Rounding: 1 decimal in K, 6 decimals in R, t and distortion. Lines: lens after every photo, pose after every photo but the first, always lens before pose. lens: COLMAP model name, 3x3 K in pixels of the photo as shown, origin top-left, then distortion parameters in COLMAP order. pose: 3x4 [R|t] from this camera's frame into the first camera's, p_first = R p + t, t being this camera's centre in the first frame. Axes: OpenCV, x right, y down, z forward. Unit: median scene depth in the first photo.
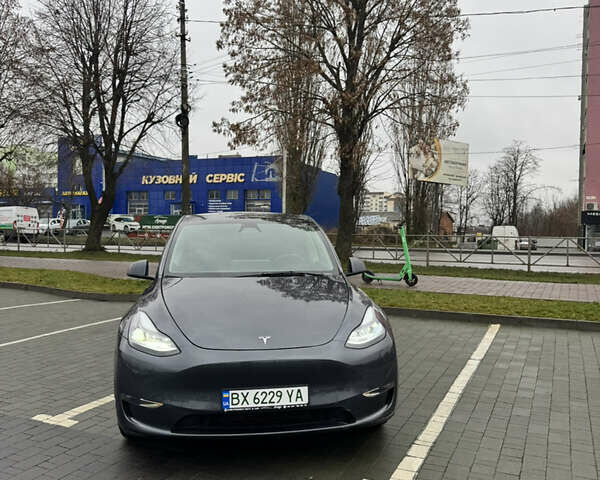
lens RADIAL K [[566.4, 0, 299.2], [0, 566.4, 241.9], [0, 0, 1]] dist [0.125273, -0.164195]
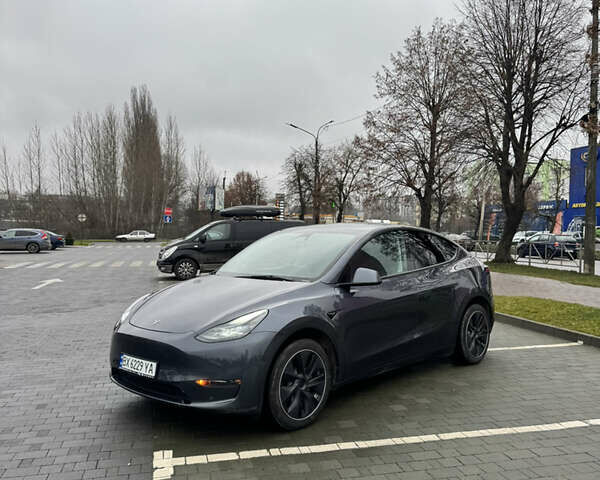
lens RADIAL K [[565.8, 0, 300.0], [0, 565.8, 240.0], [0, 0, 1]] dist [0.130993, -0.178094]
pose [[0.621503, 0.012357, -0.783314, 0.250059], [-0.032922, 0.999404, -0.010355, -0.002359], [0.782719, 0.032224, 0.621540, 0.098192]]
